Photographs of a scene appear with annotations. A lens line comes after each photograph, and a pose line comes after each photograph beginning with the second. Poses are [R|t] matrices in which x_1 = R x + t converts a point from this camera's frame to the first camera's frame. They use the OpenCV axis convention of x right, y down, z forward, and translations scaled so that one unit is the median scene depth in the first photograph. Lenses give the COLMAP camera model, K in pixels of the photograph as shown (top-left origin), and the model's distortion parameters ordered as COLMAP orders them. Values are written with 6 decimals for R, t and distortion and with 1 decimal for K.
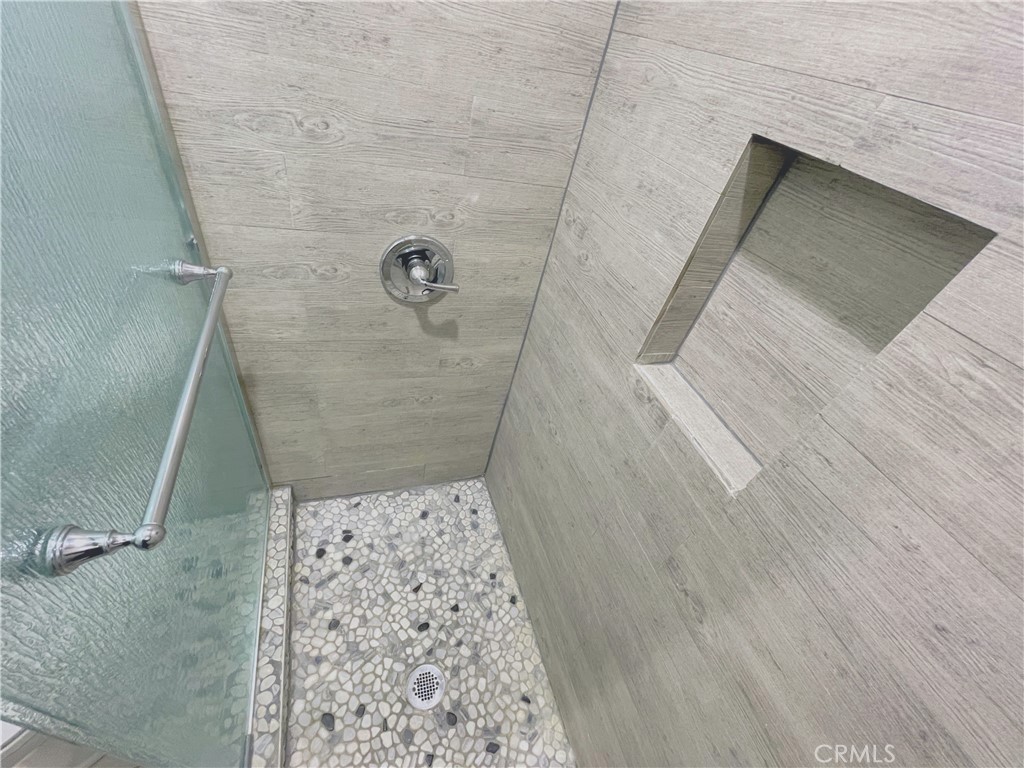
lens RADIAL K [[413.2, 0, 508.1], [0, 413.2, 381.8], [0, 0, 1]] dist [-0.002630, 0.000243]
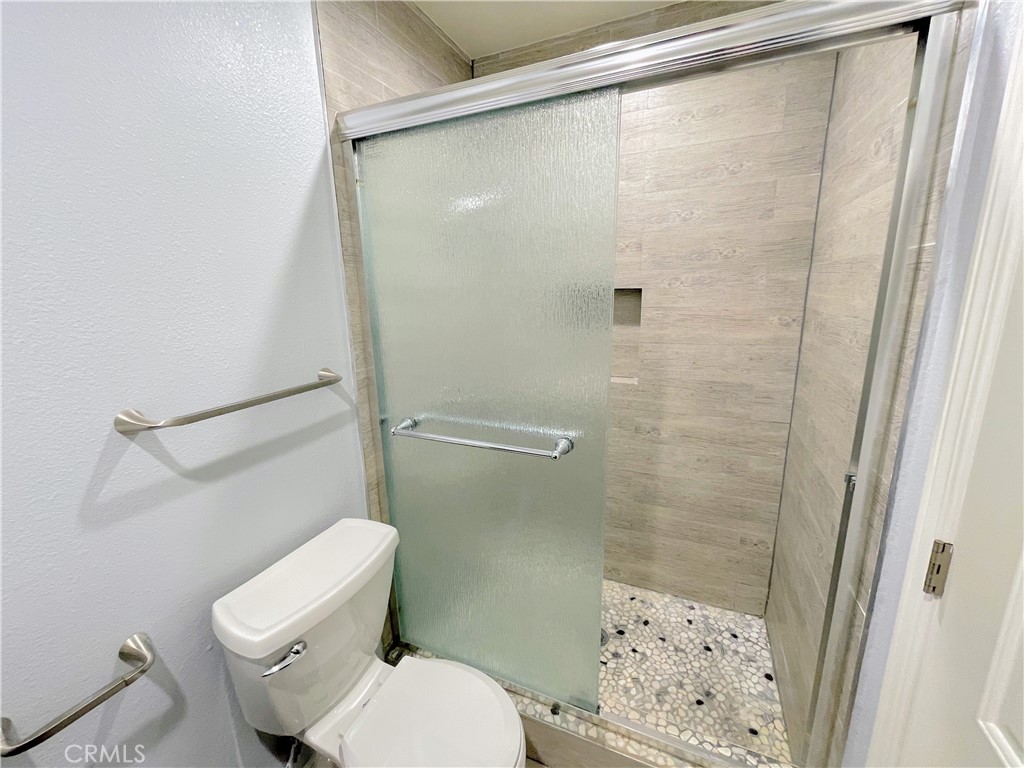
lens RADIAL K [[413.2, 0, 509.5], [0, 413.2, 386.9], [0, 0, 1]] dist [-0.002630, 0.000243]
pose [[0.653530, -0.380365, 0.654386, -1.476484], [0.612521, 0.773671, -0.162020, 0.157701], [-0.444654, 0.506710, 0.738599, -0.558295]]
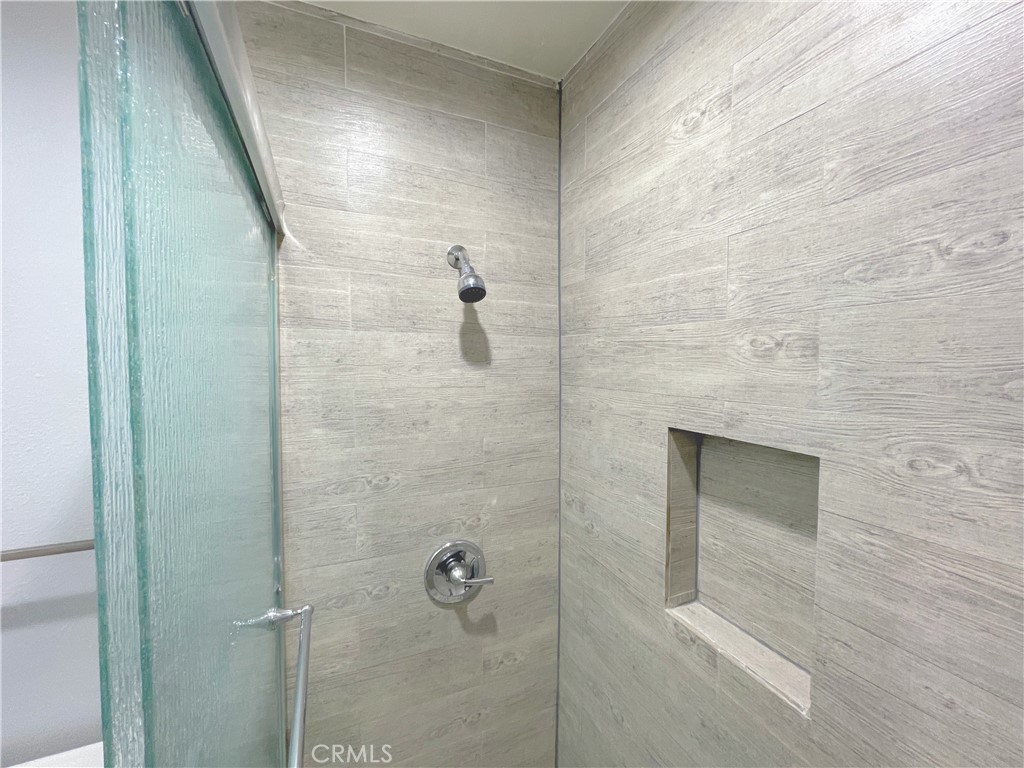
lens RADIAL K [[413.2, 0, 511.8], [0, 413.2, 384.1], [0, 0, 1]] dist [-0.002630, 0.000243]
pose [[0.974698, -0.205392, 0.088193, -0.071918], [0.216218, 0.766272, -0.605043, 0.074394], [0.056691, 0.608803, 0.791293, -0.272178]]
